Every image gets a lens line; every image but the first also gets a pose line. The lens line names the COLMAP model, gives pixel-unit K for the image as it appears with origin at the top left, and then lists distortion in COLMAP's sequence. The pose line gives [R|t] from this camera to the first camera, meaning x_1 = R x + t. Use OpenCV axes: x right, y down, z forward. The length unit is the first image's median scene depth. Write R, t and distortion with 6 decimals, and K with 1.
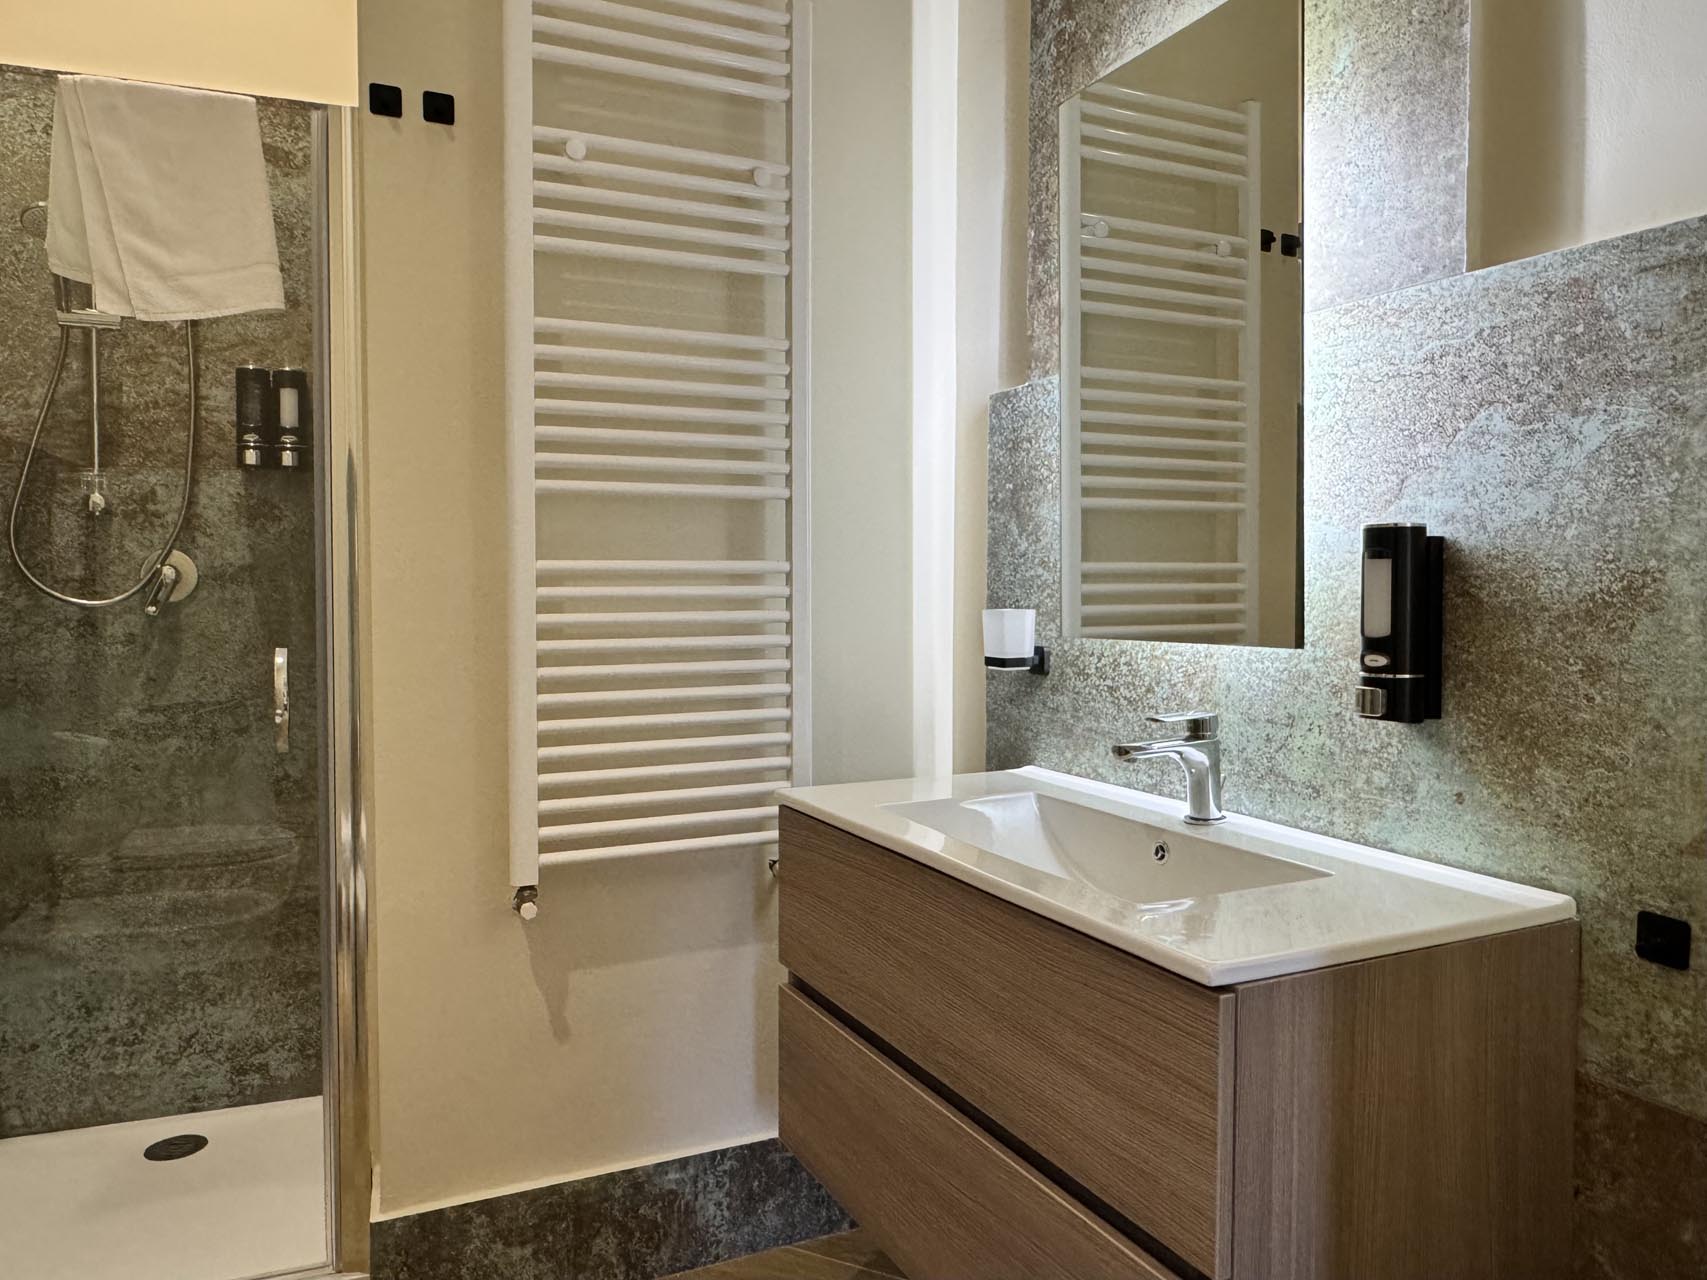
lens RADIAL K [[1186.5, 0, 844.4], [0, 1186.5, 624.7], [0, 0, 1]] dist [0.005856, -0.006747]
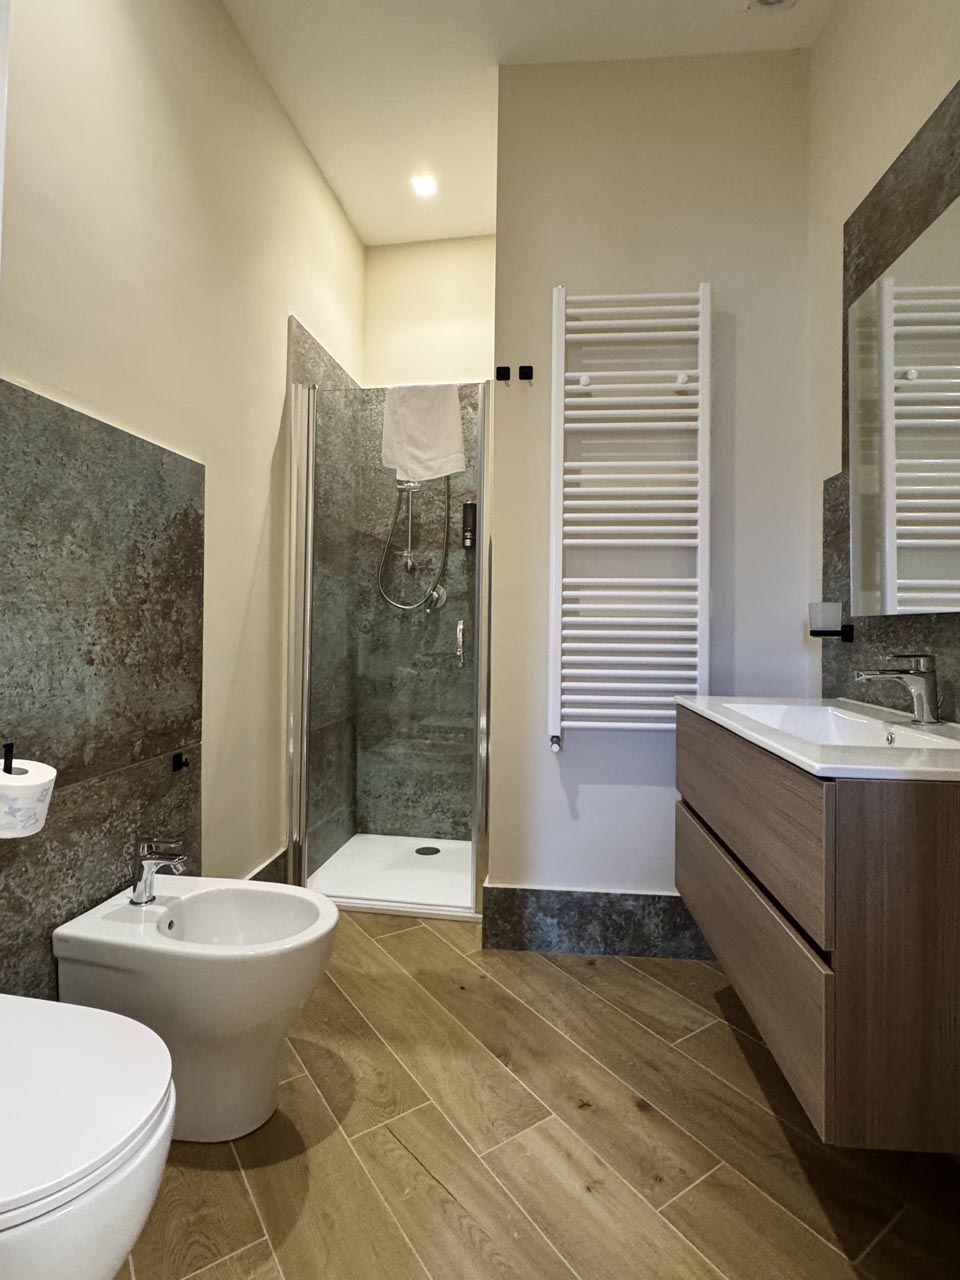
lens RADIAL K [[643.1, 0, 475.6], [0, 643.1, 605.7], [0, 0, 1]] dist [0.002140, -0.002371]
pose [[0.869614, 0.002223, -0.493727, 0.150814], [-0.031248, 0.998233, -0.050543, 0.051417], [0.492742, 0.059381, 0.868147, -0.044361]]
